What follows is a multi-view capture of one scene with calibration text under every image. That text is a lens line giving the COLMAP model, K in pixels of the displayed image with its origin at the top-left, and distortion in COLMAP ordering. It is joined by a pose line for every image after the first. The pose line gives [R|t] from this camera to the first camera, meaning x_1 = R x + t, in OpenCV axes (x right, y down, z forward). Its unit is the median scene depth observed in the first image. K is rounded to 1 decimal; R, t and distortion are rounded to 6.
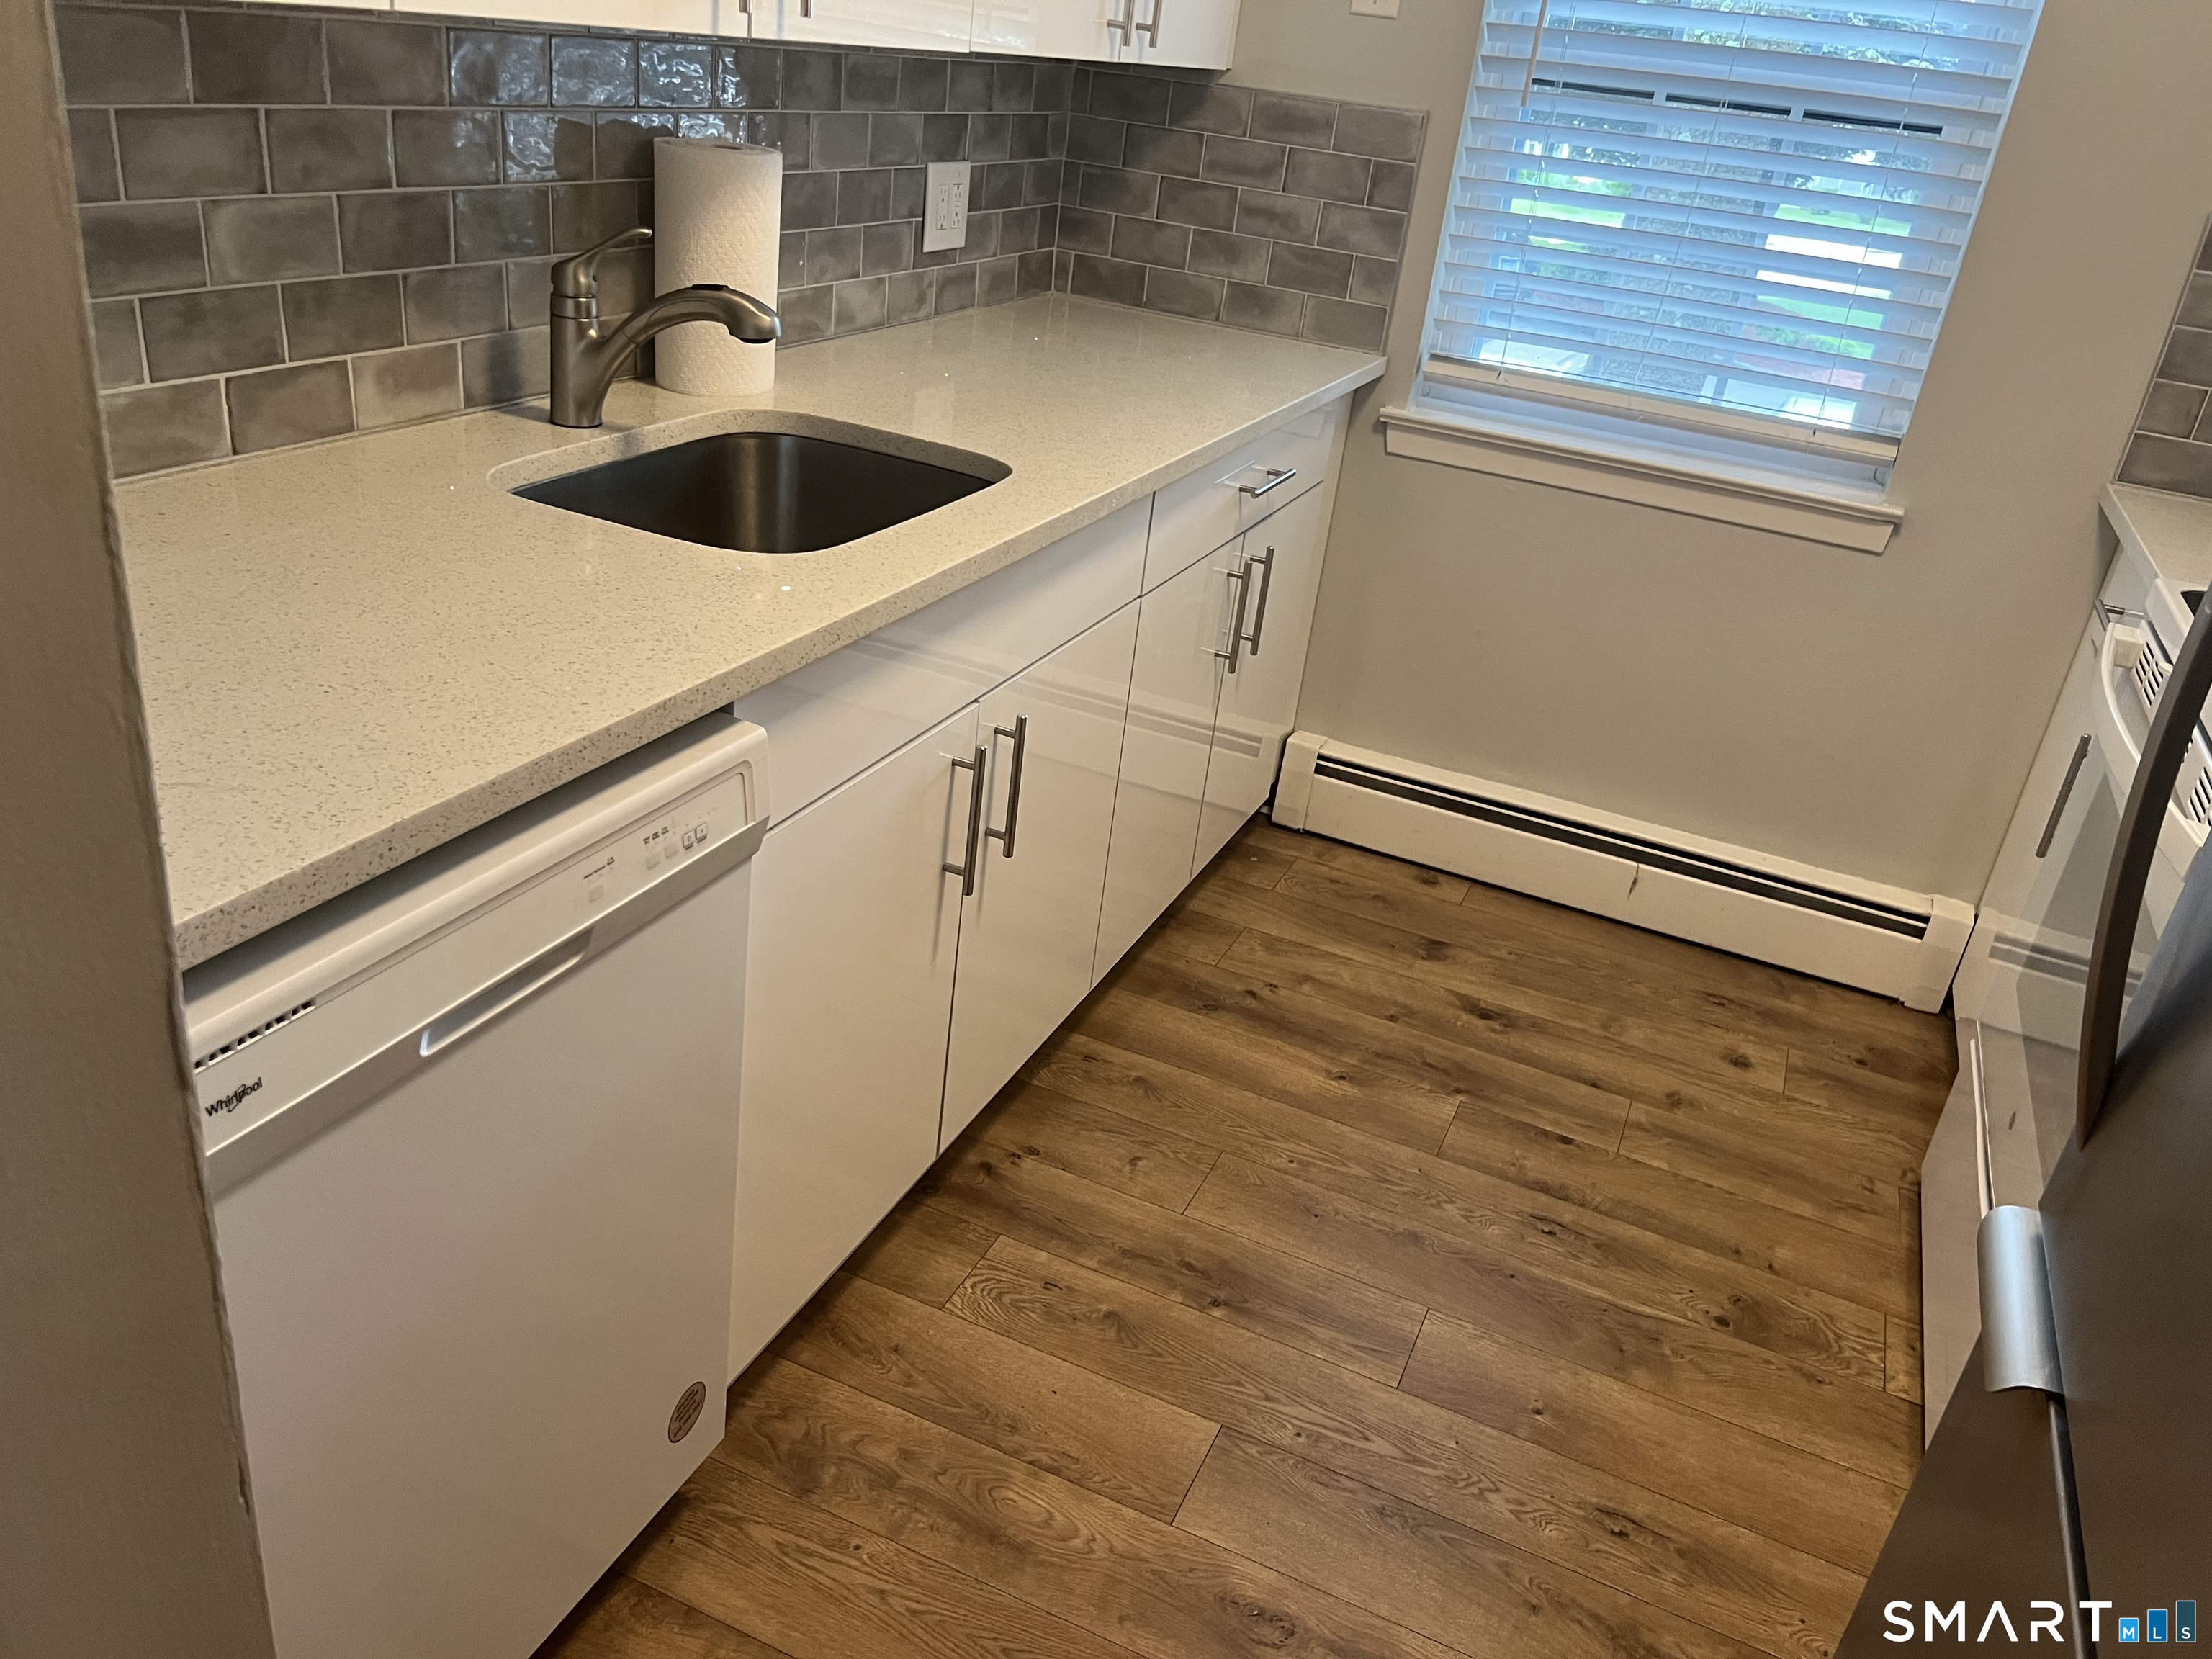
lens RADIAL K [[1698.3, 0, 1110.1], [0, 1698.3, 833.1], [0, 0, 1]] dist [0.027219, -0.032234]
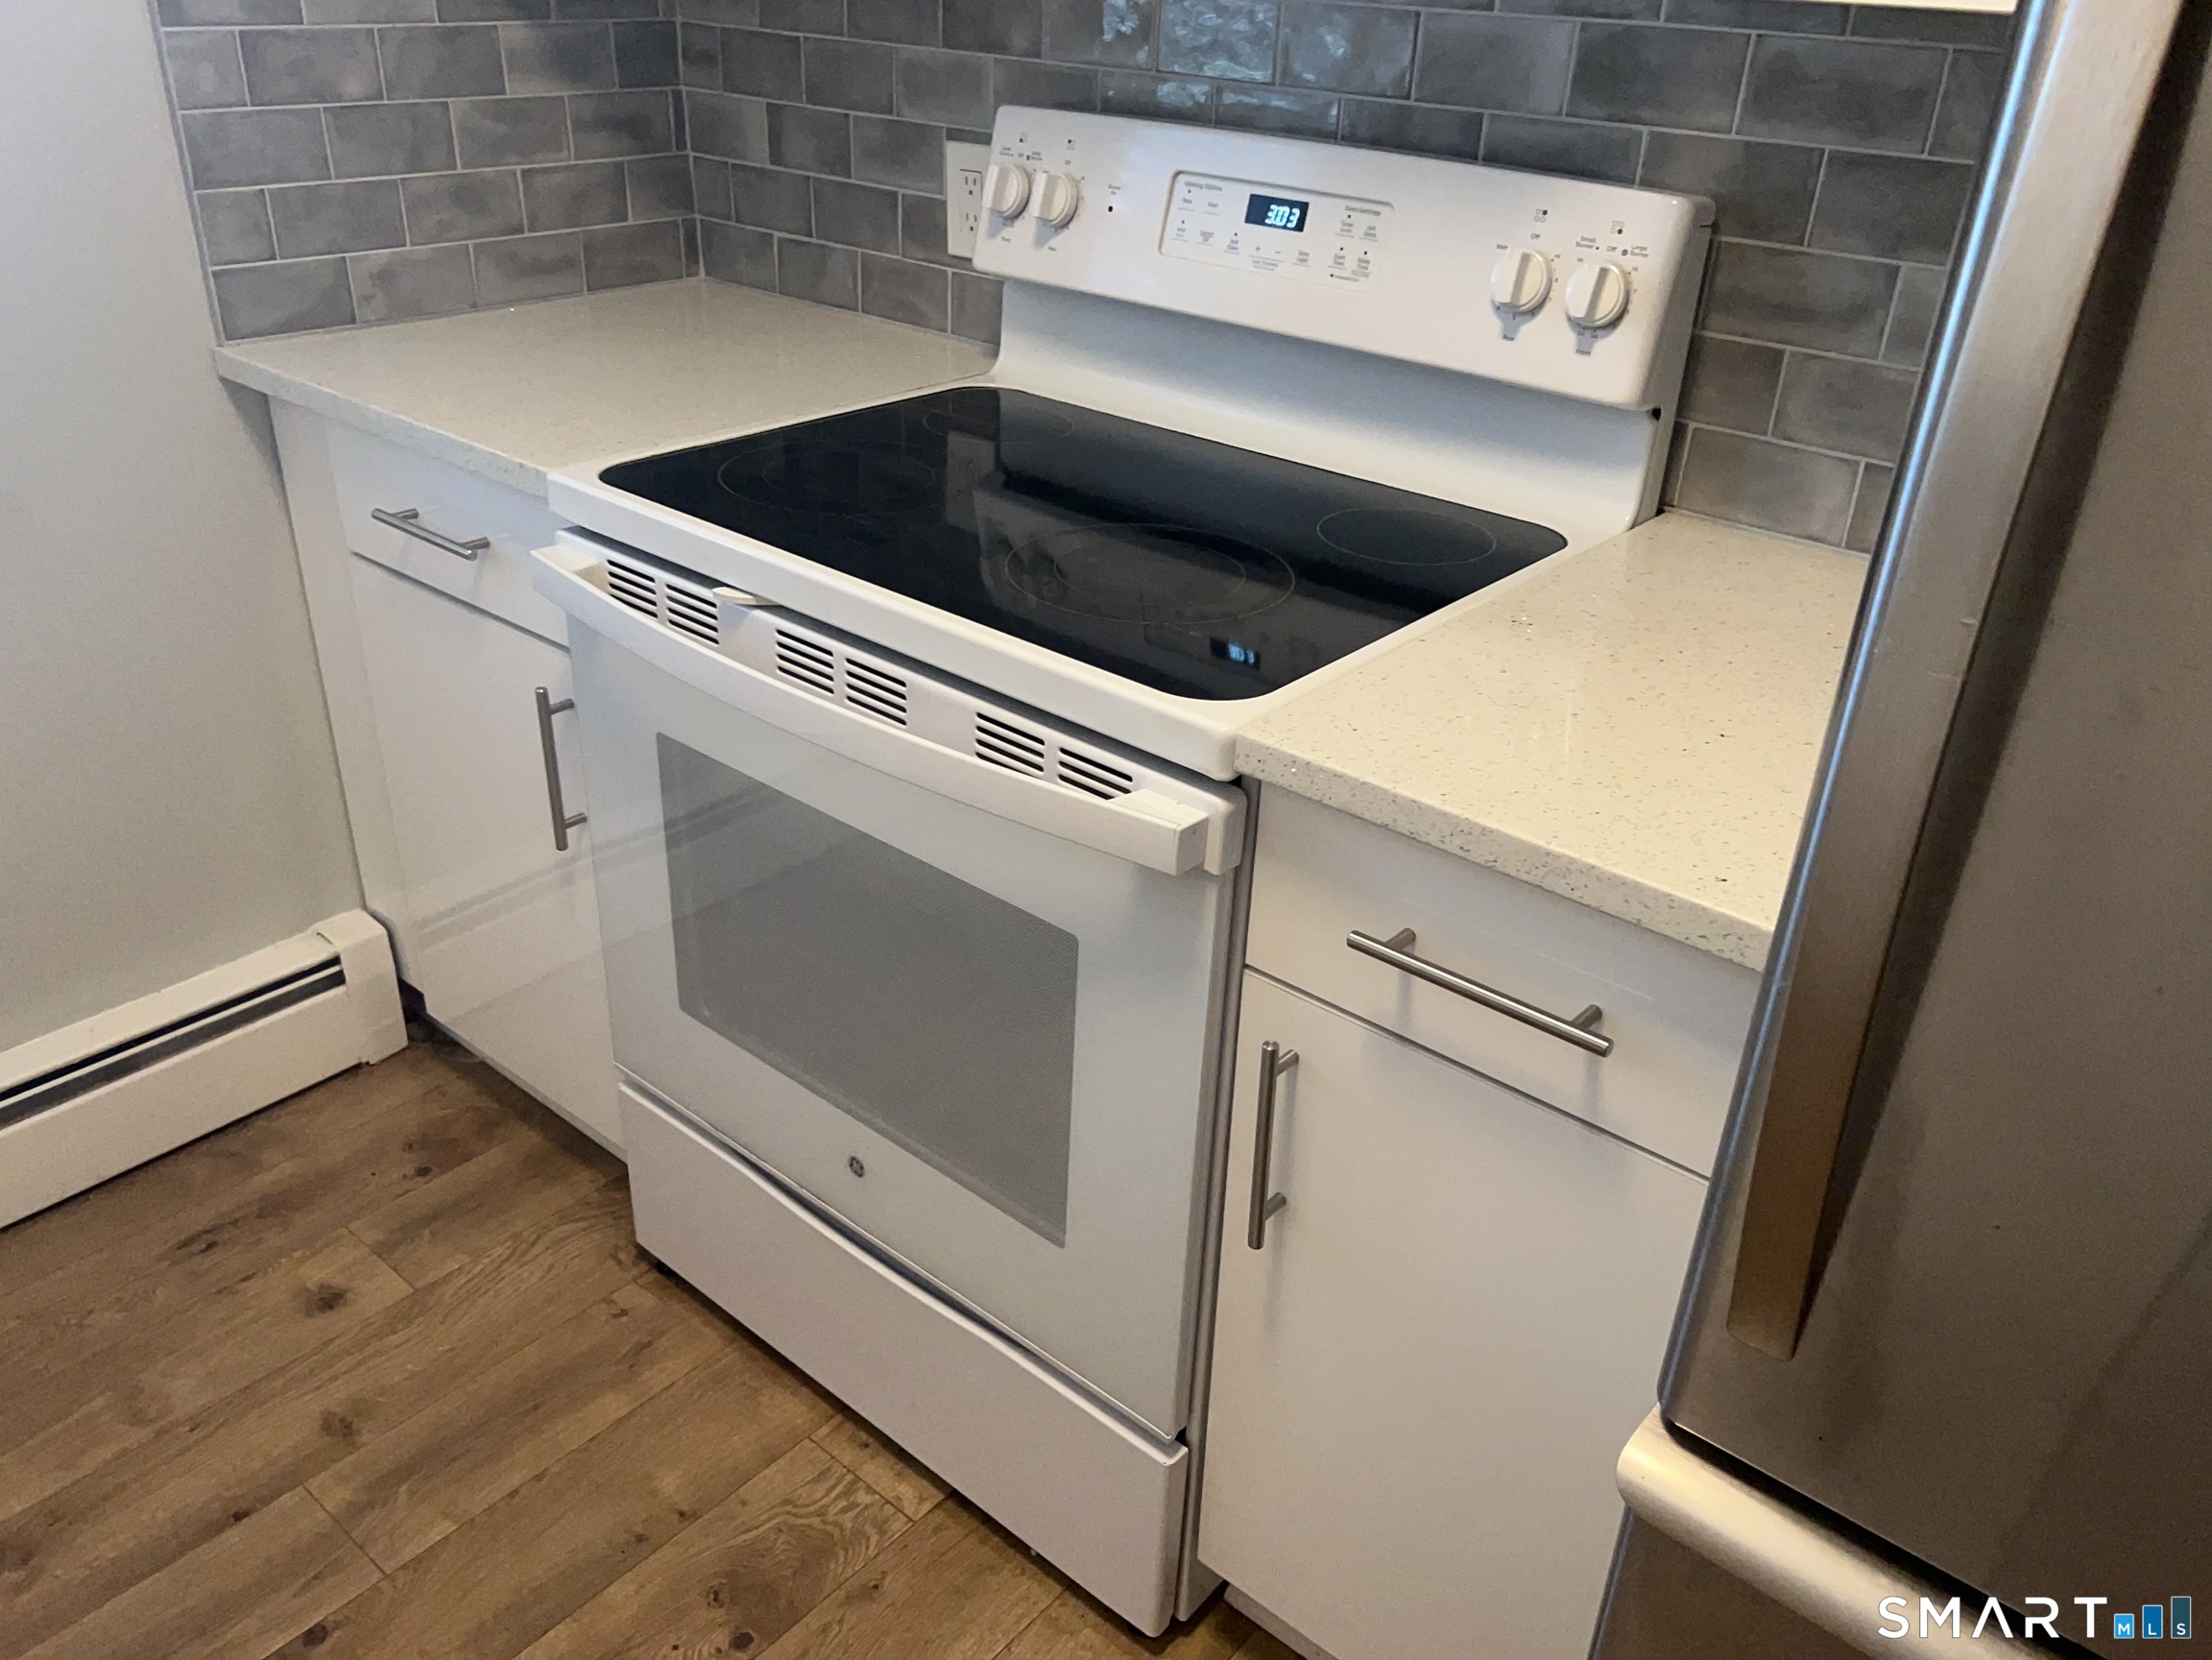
lens RADIAL K [[1698.3, 0, 1109.1], [0, 1698.3, 814.5], [0, 0, 1]] dist [0.027219, -0.032234]
pose [[0.281075, -0.534717, 0.796915, 0.015849], [0.400145, 0.820065, 0.409118, -0.188351], [-0.872285, 0.203889, 0.444464, 0.398898]]
